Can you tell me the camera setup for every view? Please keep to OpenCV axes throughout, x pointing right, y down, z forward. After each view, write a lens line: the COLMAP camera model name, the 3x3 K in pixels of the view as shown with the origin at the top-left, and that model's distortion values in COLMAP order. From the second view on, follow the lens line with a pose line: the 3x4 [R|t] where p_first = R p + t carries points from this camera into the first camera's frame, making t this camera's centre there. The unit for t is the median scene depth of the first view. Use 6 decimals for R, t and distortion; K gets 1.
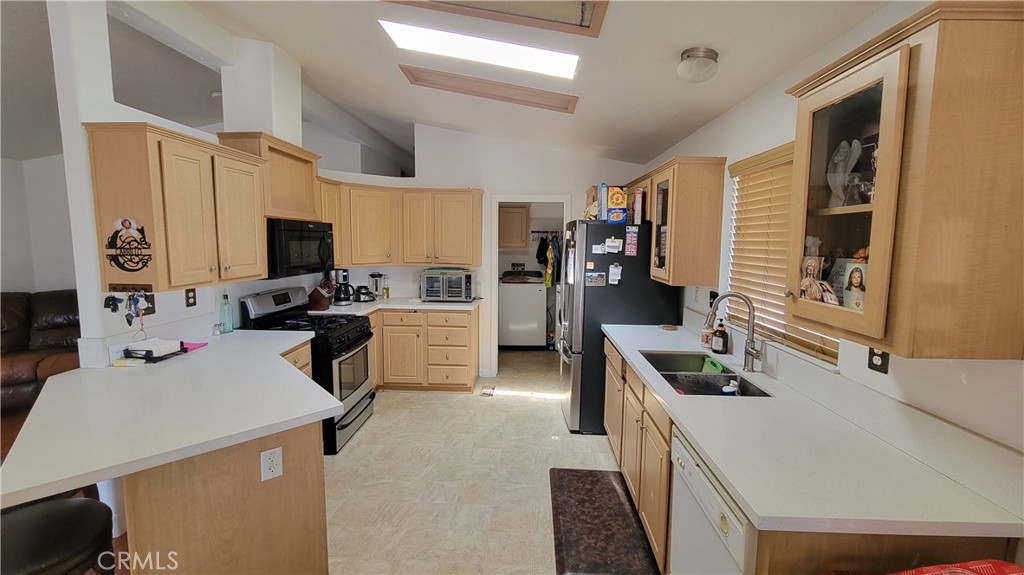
lens RADIAL K [[419.3, 0, 512.7], [0, 419.3, 280.8], [0, 0, 1]] dist [0.000253, -0.000627]
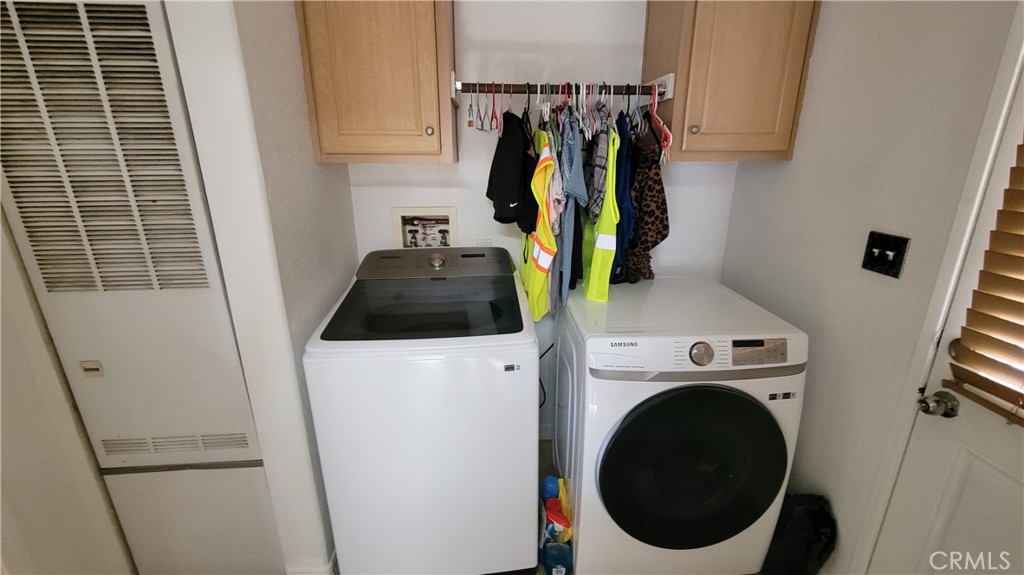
lens RADIAL K [[419.3, 0, 512.7], [0, 419.3, 280.8], [0, 0, 1]] dist [0.000253, -0.000627]
pose [[0.994140, -0.042853, 0.099242, 0.084678], [0.022310, 0.979640, 0.199520, -0.109021], [-0.105771, -0.196136, 0.974855, 1.438086]]
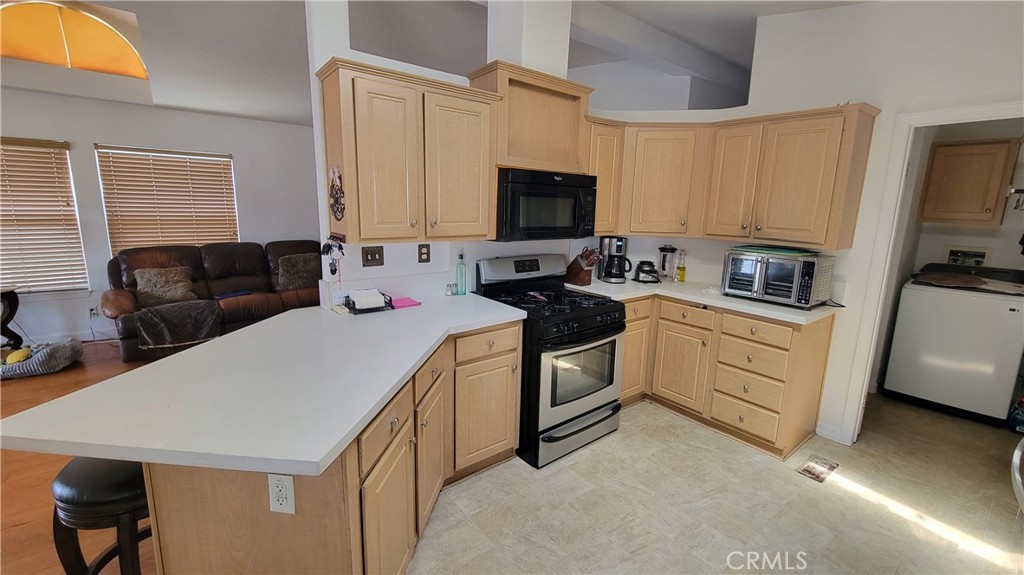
lens RADIAL K [[419.3, 0, 512.7], [0, 419.3, 280.8], [0, 0, 1]] dist [0.000253, -0.000627]
pose [[0.650550, 0.142439, -0.745987, 0.080607], [-0.092384, 0.989802, 0.108428, -0.017482], [0.753824, -0.001621, 0.657075, 0.418070]]
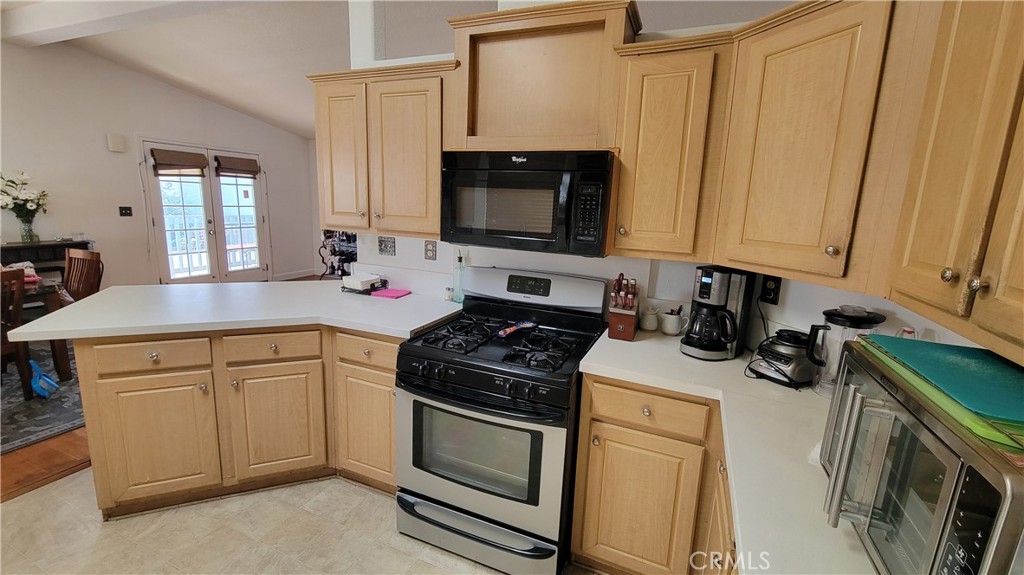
lens RADIAL K [[419.3, 0, 512.7], [0, 419.3, 280.8], [0, 0, 1]] dist [0.000253, -0.000627]
pose [[-0.344796, 0.153343, -0.926068, 0.036270], [-0.134556, 0.968304, 0.210435, -0.093479], [0.928984, 0.197165, -0.313234, 1.195447]]
